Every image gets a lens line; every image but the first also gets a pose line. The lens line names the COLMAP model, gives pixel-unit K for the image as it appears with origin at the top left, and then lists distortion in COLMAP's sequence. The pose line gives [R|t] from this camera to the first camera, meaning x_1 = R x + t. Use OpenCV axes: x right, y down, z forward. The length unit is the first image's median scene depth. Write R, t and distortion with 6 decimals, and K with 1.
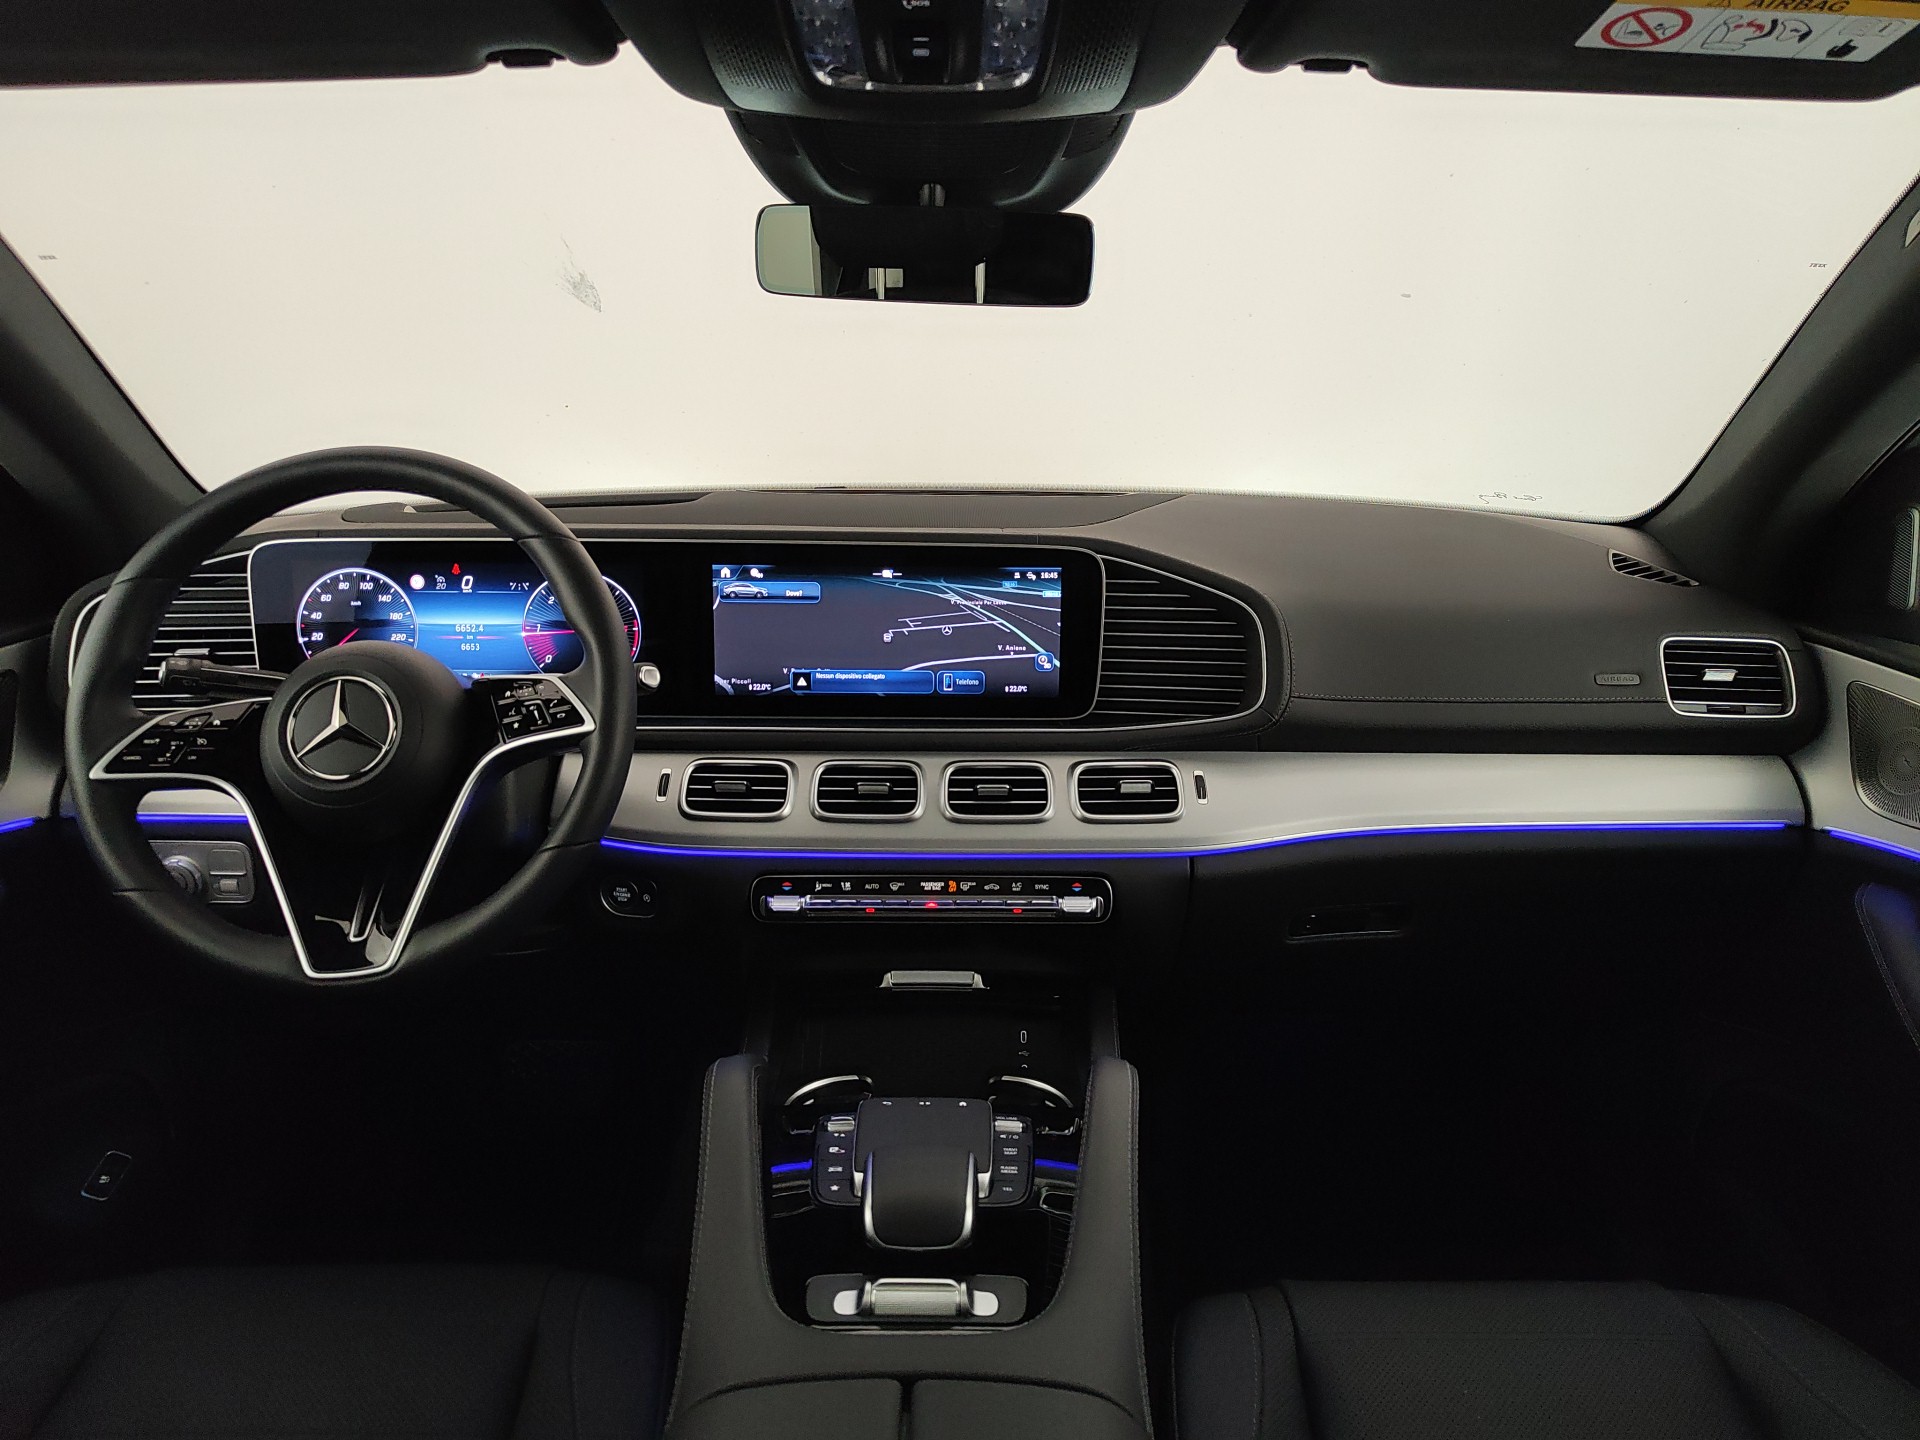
lens RADIAL K [[1354.1, 0, 972.0], [0, 1354.1, 724.1], [0, 0, 1]] dist [0.004794, -0.008417]
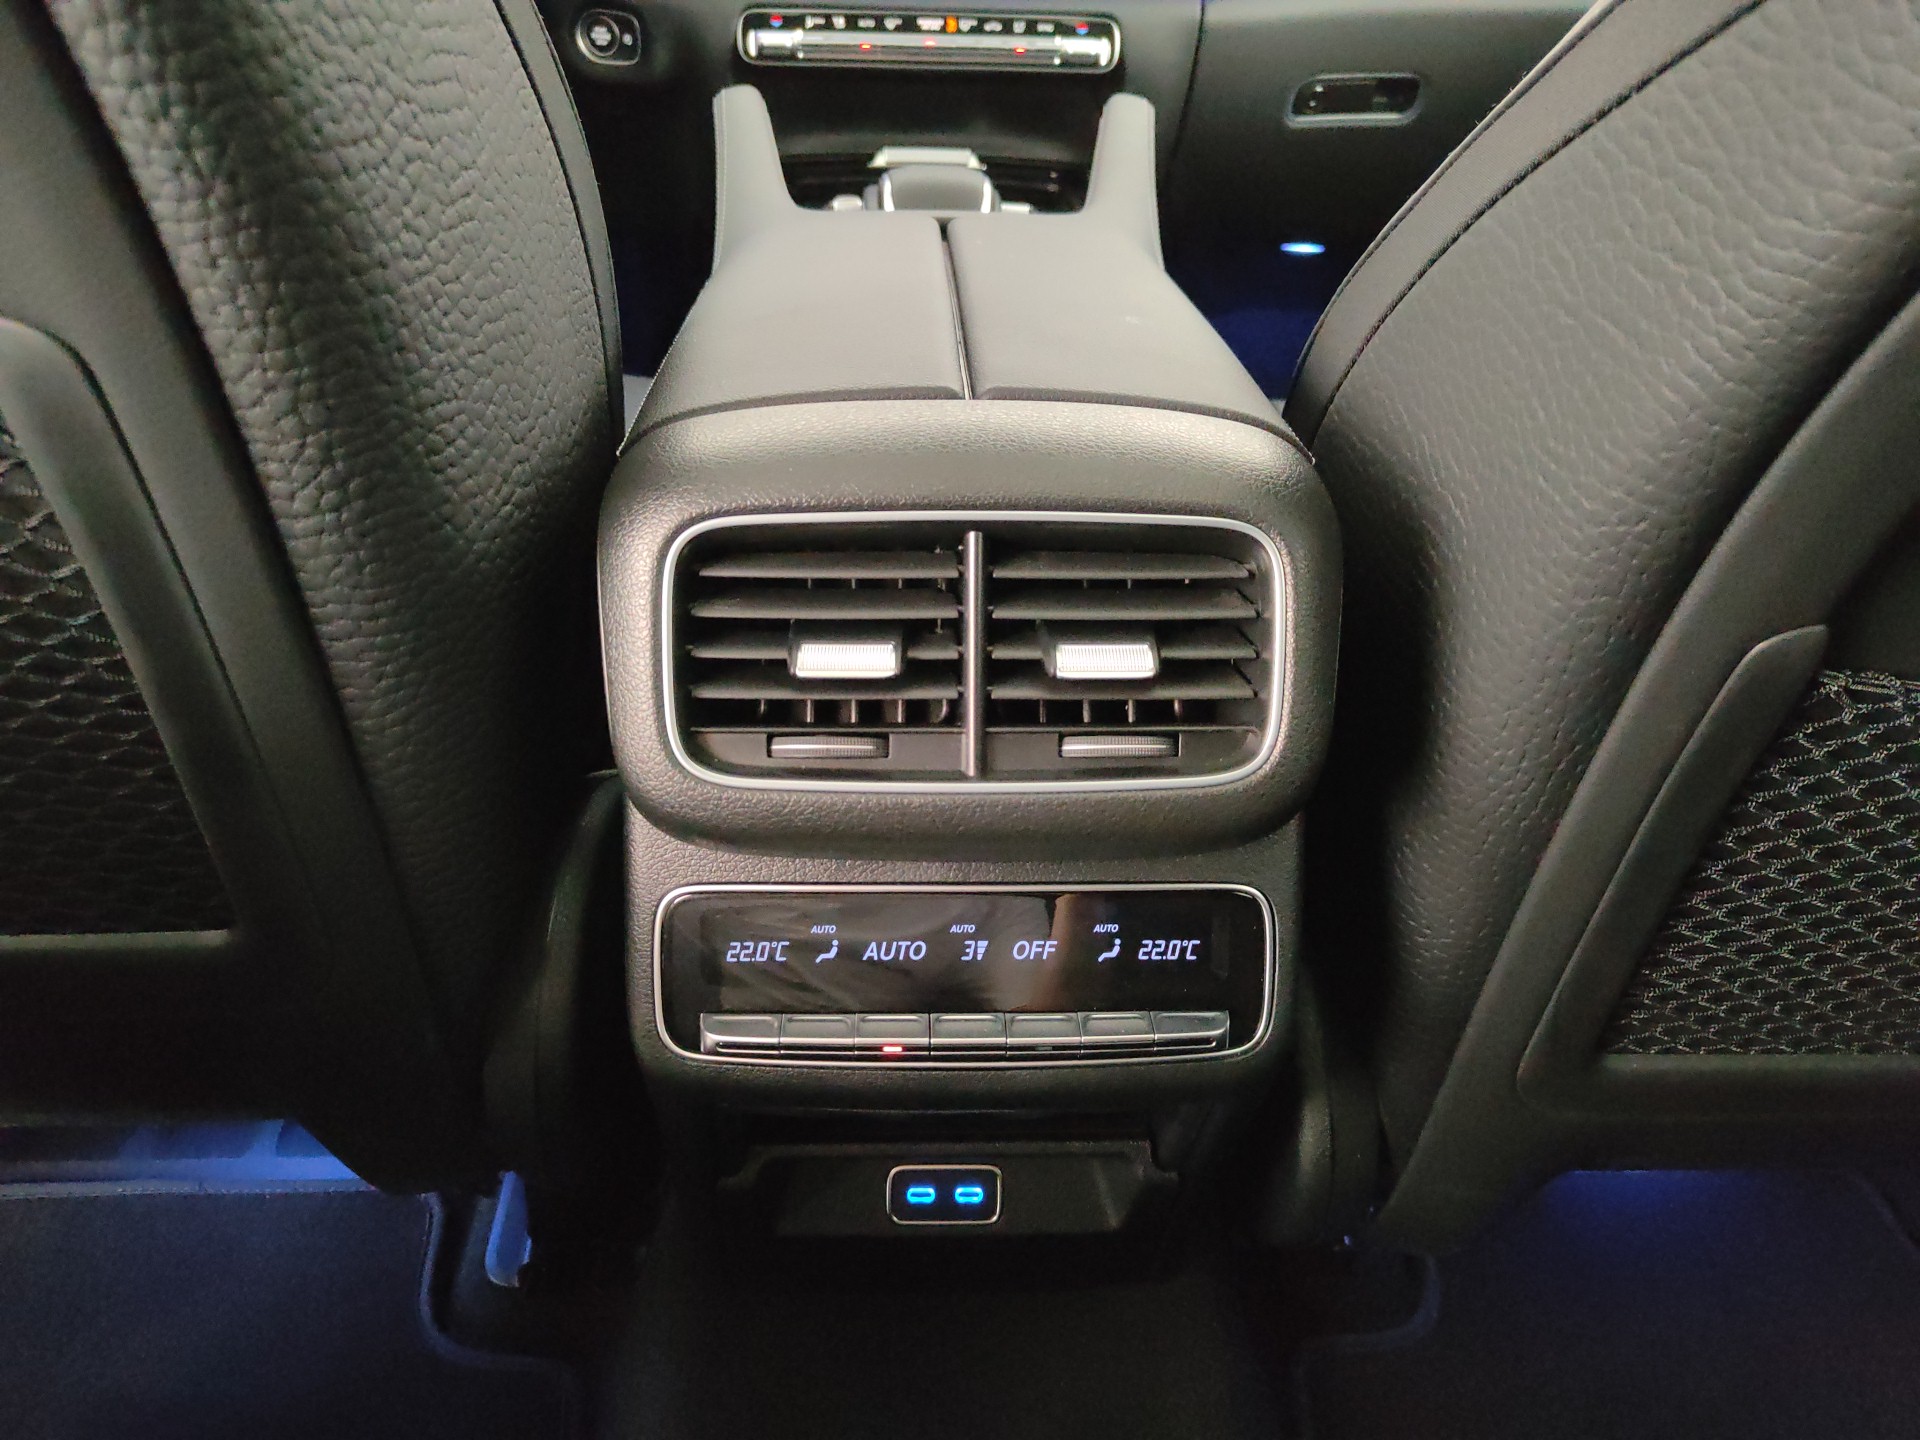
lens RADIAL K [[1354.1, 0, 954.7], [0, 1354.1, 722.3], [0, 0, 1]] dist [0.004794, -0.008417]
pose [[0.999203, -0.001568, 0.039894, -0.048179], [-0.008509, 0.967904, 0.251176, 0.335598], [-0.039007, -0.251315, 0.967119, -0.040260]]
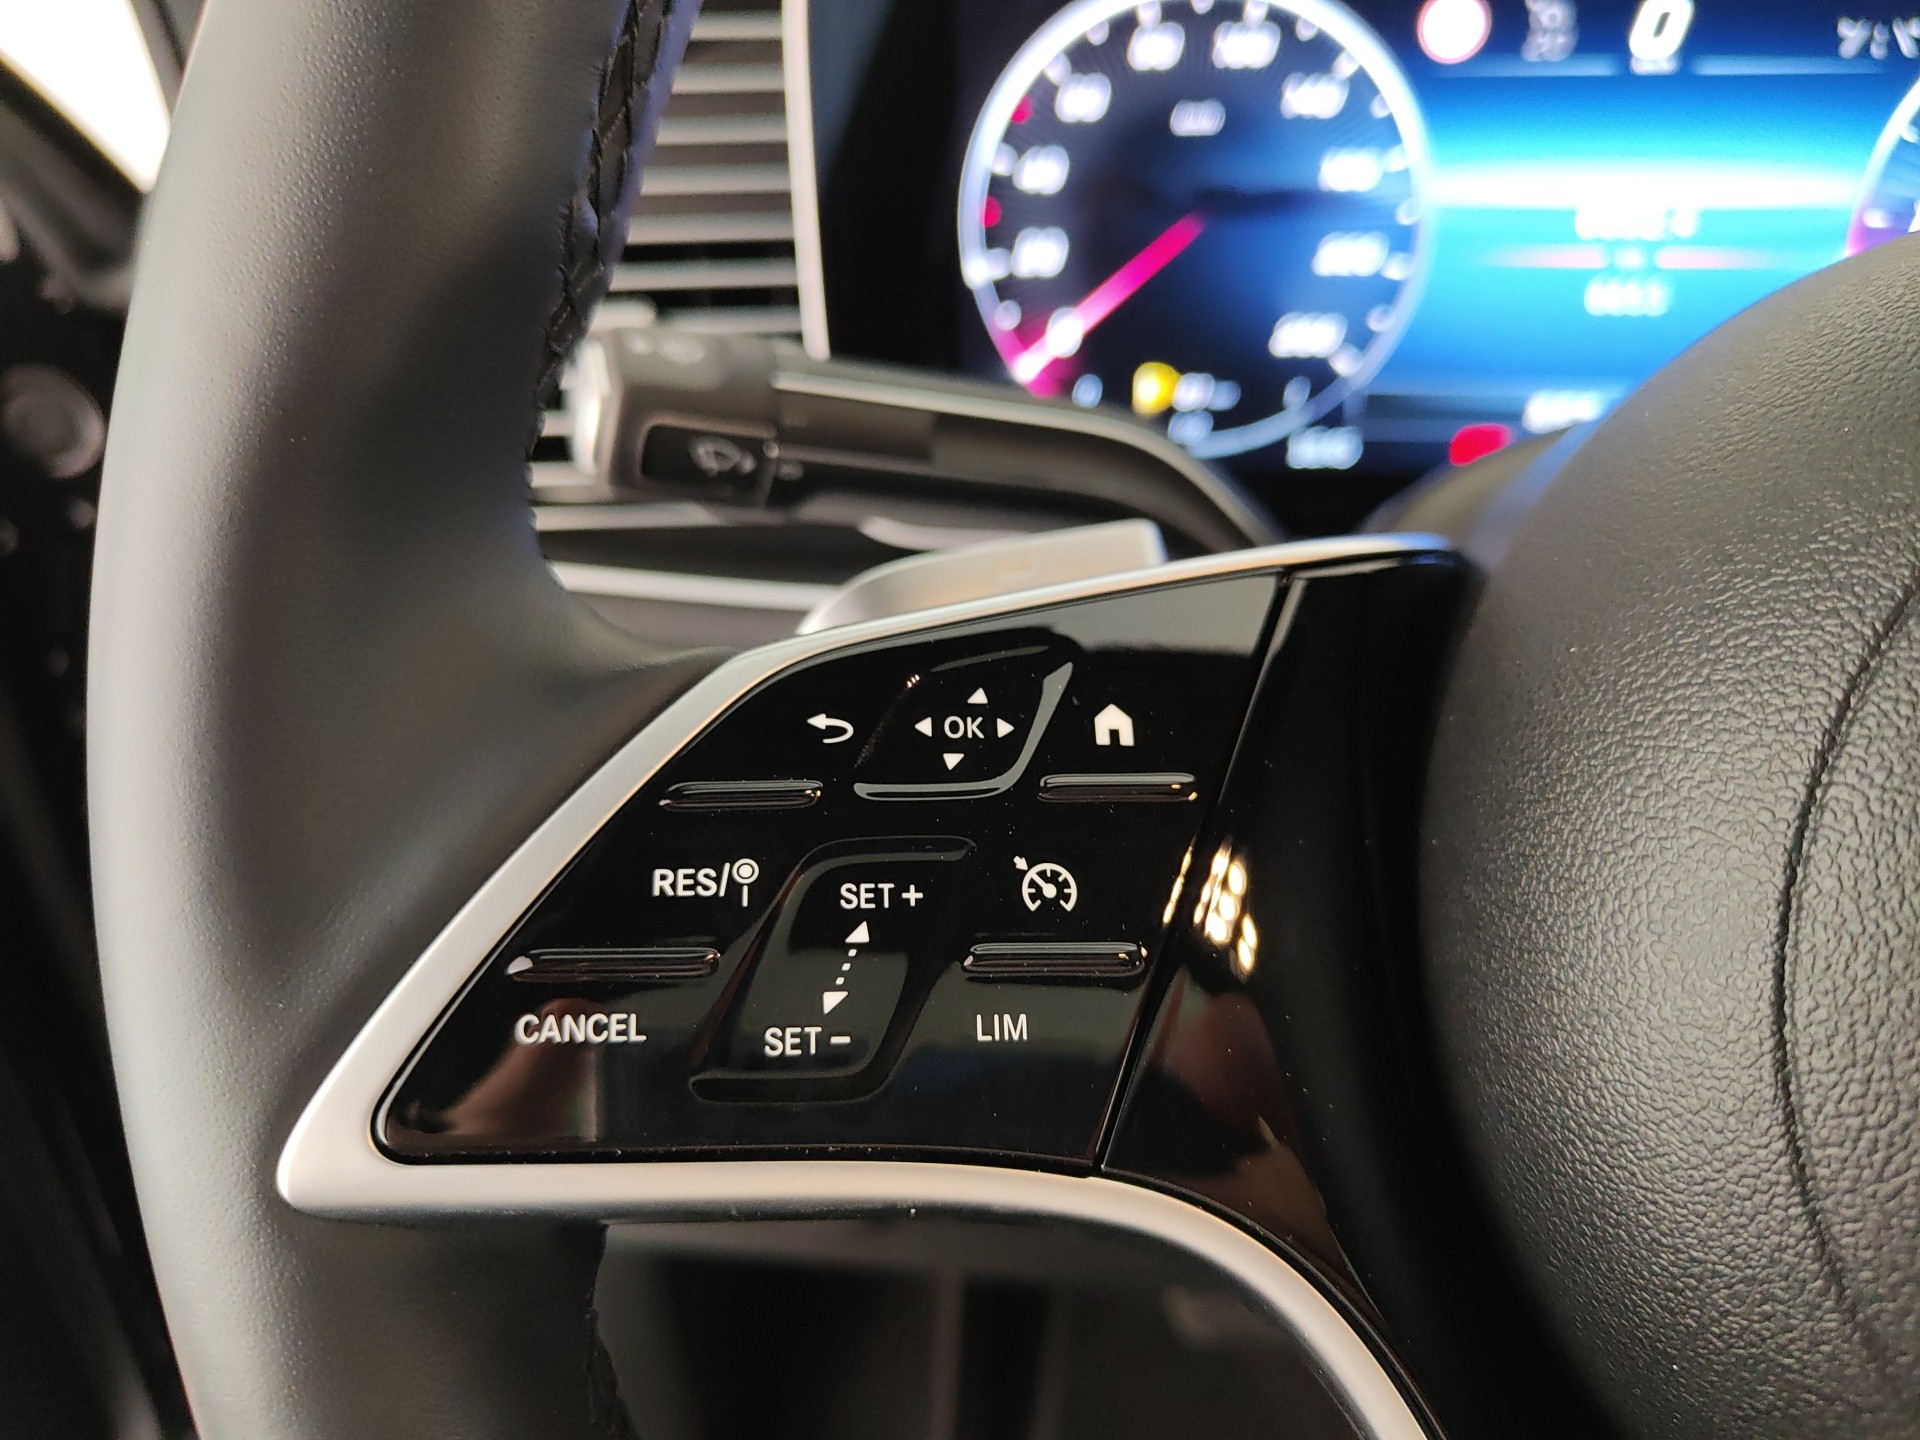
lens RADIAL K [[1354.1, 0, 979.9], [0, 1354.1, 688.9], [0, 0, 1]] dist [0.004794, -0.008417]
pose [[0.993552, 0.030375, -0.109237, -0.463836], [-0.009595, 0.982515, 0.185935, -0.030386], [0.112975, -0.183687, 0.976471, 0.721948]]
